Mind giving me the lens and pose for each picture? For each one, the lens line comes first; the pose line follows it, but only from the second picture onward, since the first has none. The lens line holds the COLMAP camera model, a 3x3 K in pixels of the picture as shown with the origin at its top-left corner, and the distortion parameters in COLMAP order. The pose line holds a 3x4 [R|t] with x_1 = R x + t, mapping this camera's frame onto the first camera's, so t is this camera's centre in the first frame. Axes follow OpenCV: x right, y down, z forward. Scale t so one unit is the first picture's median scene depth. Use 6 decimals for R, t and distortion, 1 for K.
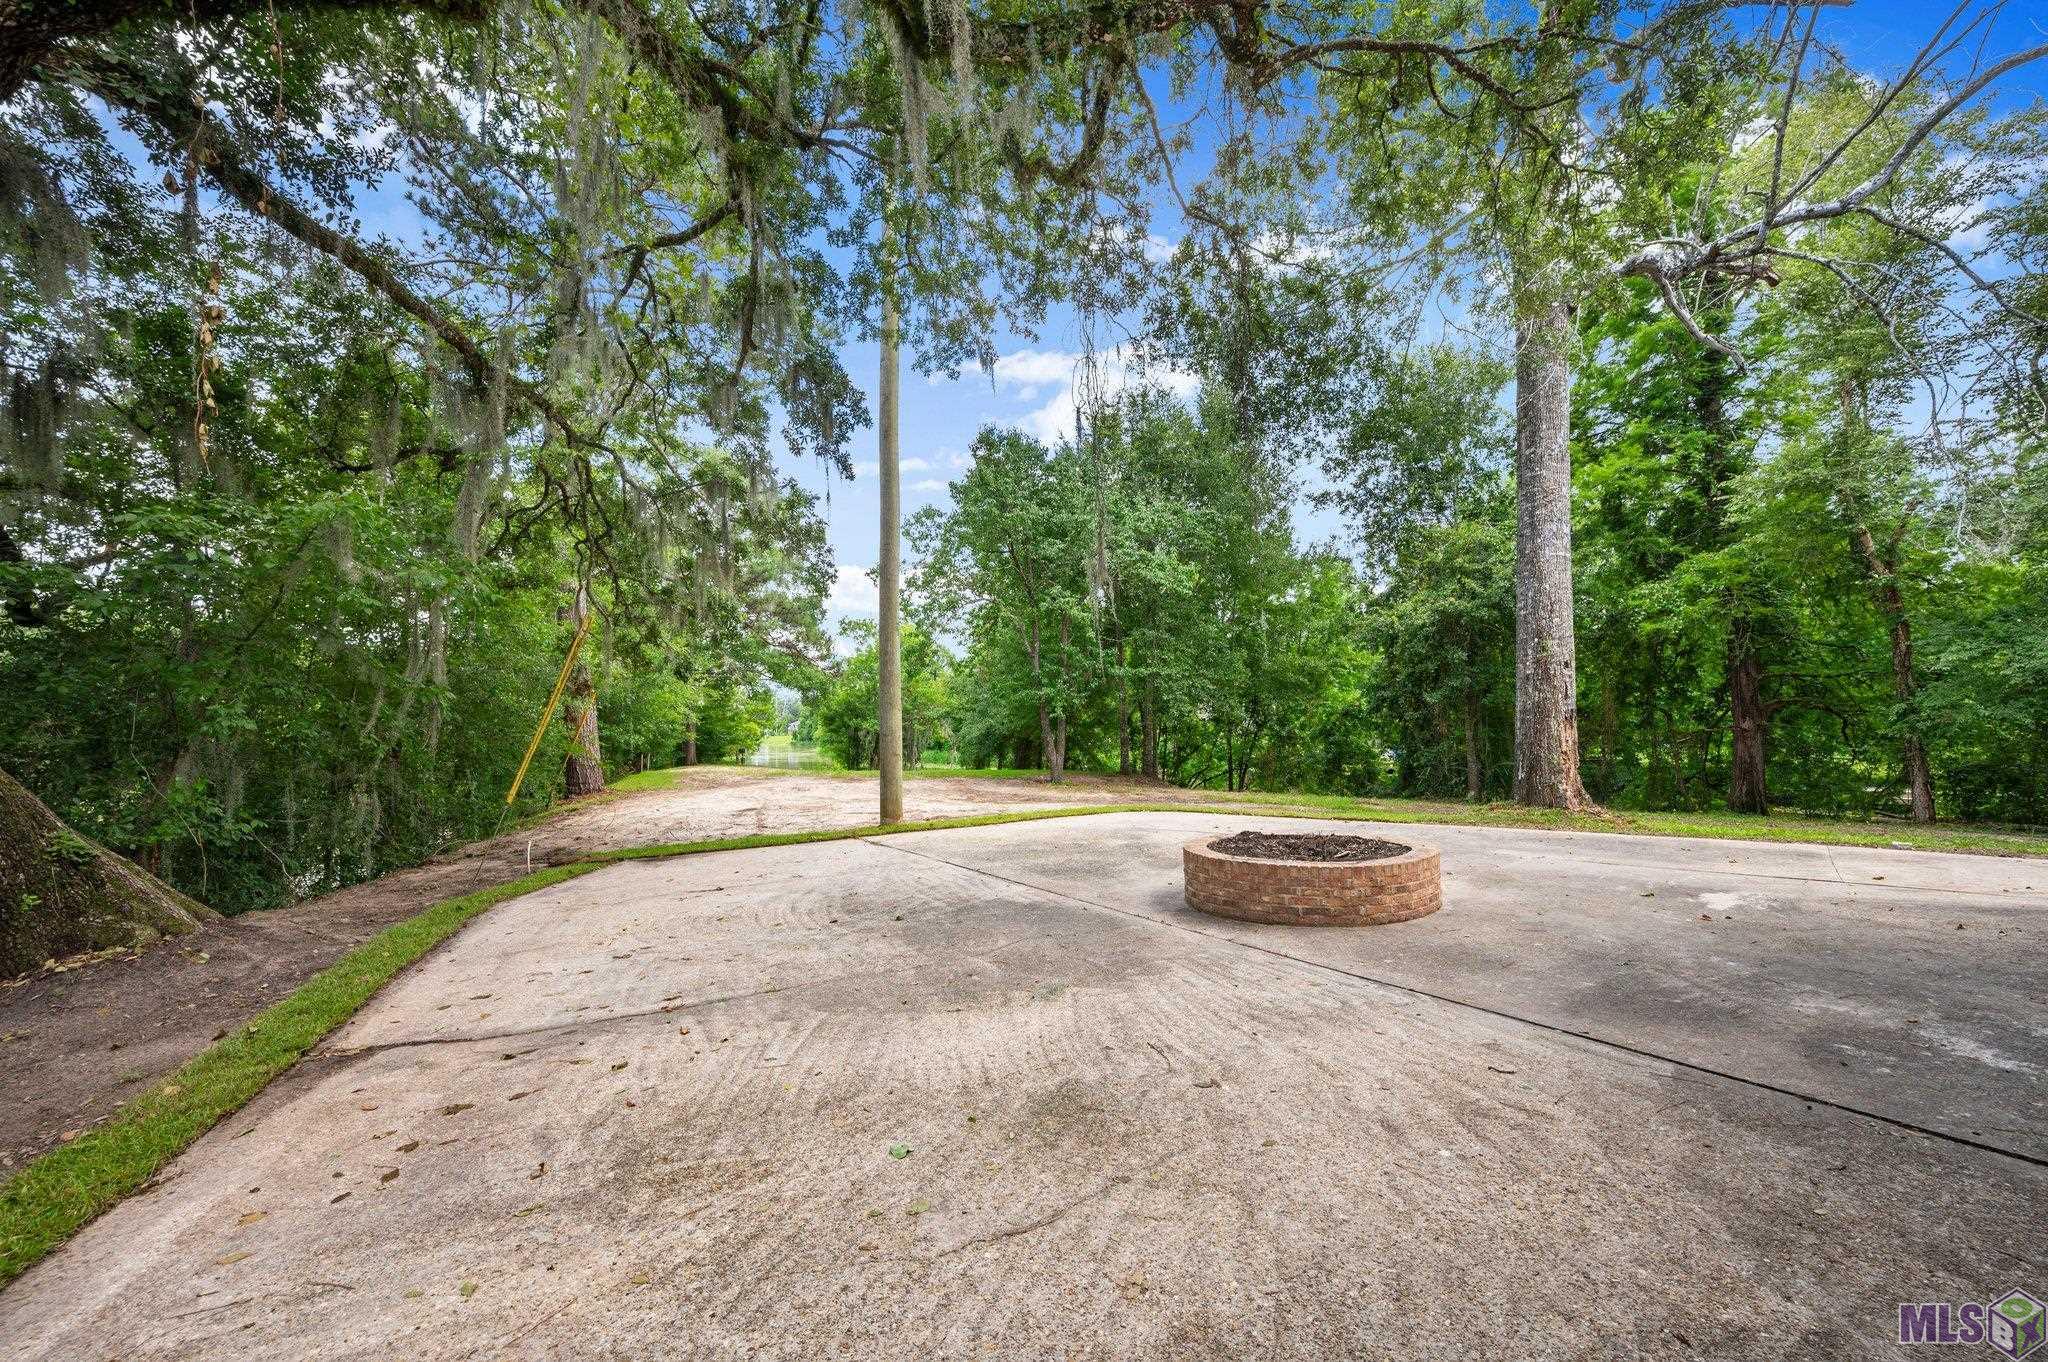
lens RADIAL K [[830.5, 0, 1034.4], [0, 830.5, 695.1], [0, 0, 1]] dist [0.000759, -0.000551]
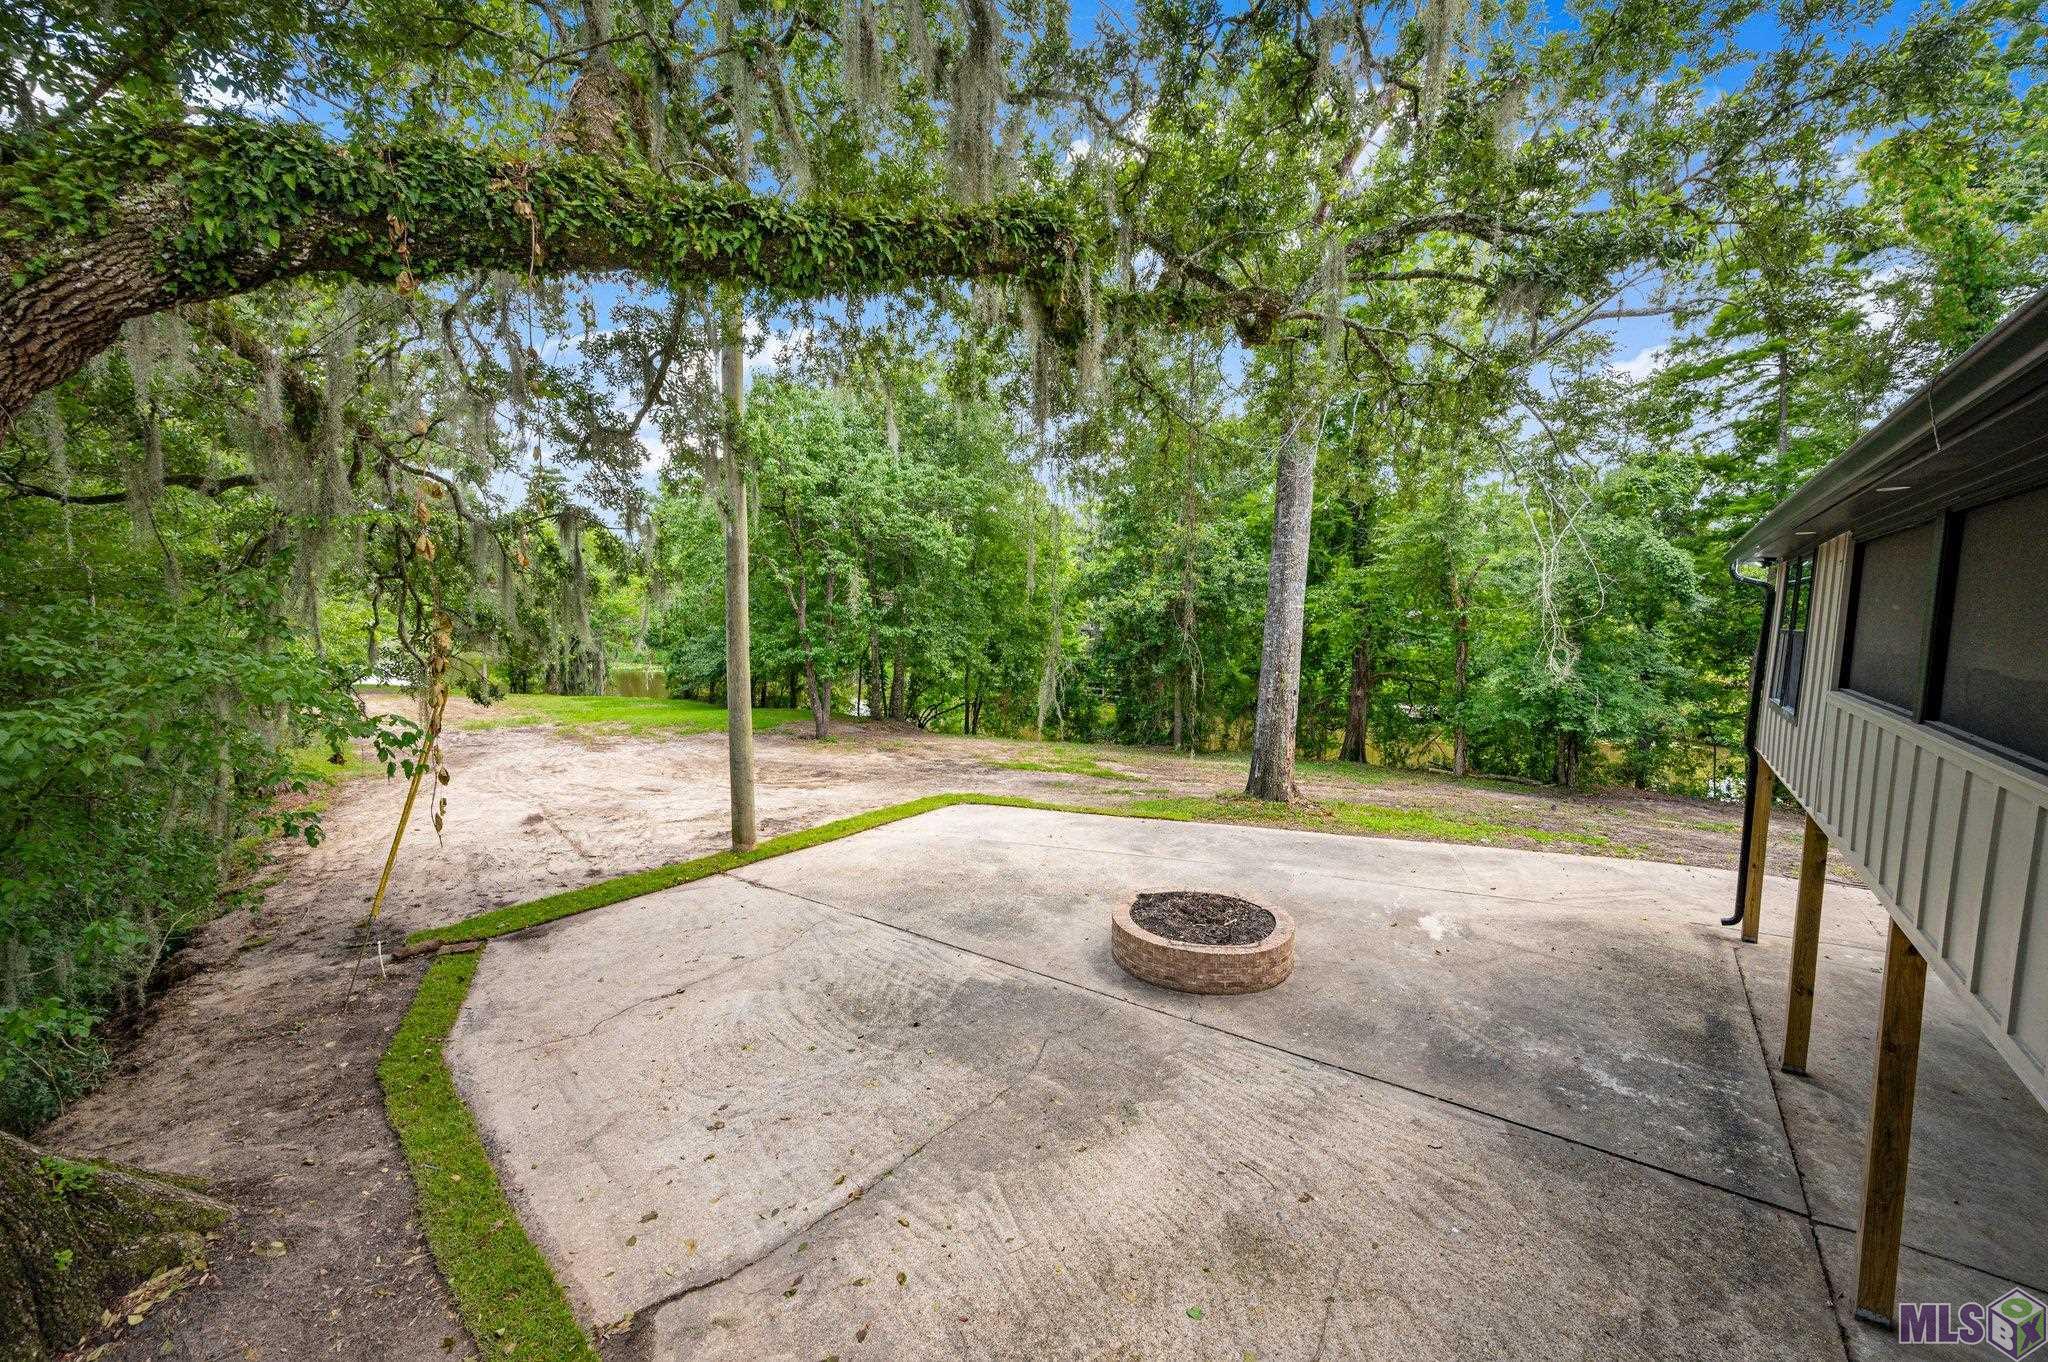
lens RADIAL K [[830.5, 0, 1034.4], [0, 830.5, 695.1], [0, 0, 1]] dist [0.000759, -0.000551]
pose [[0.917750, -0.009892, 0.397034, -0.249651], [-0.051535, 0.988272, 0.143745, -0.193476], [-0.393800, -0.152383, 0.906477, -0.026706]]
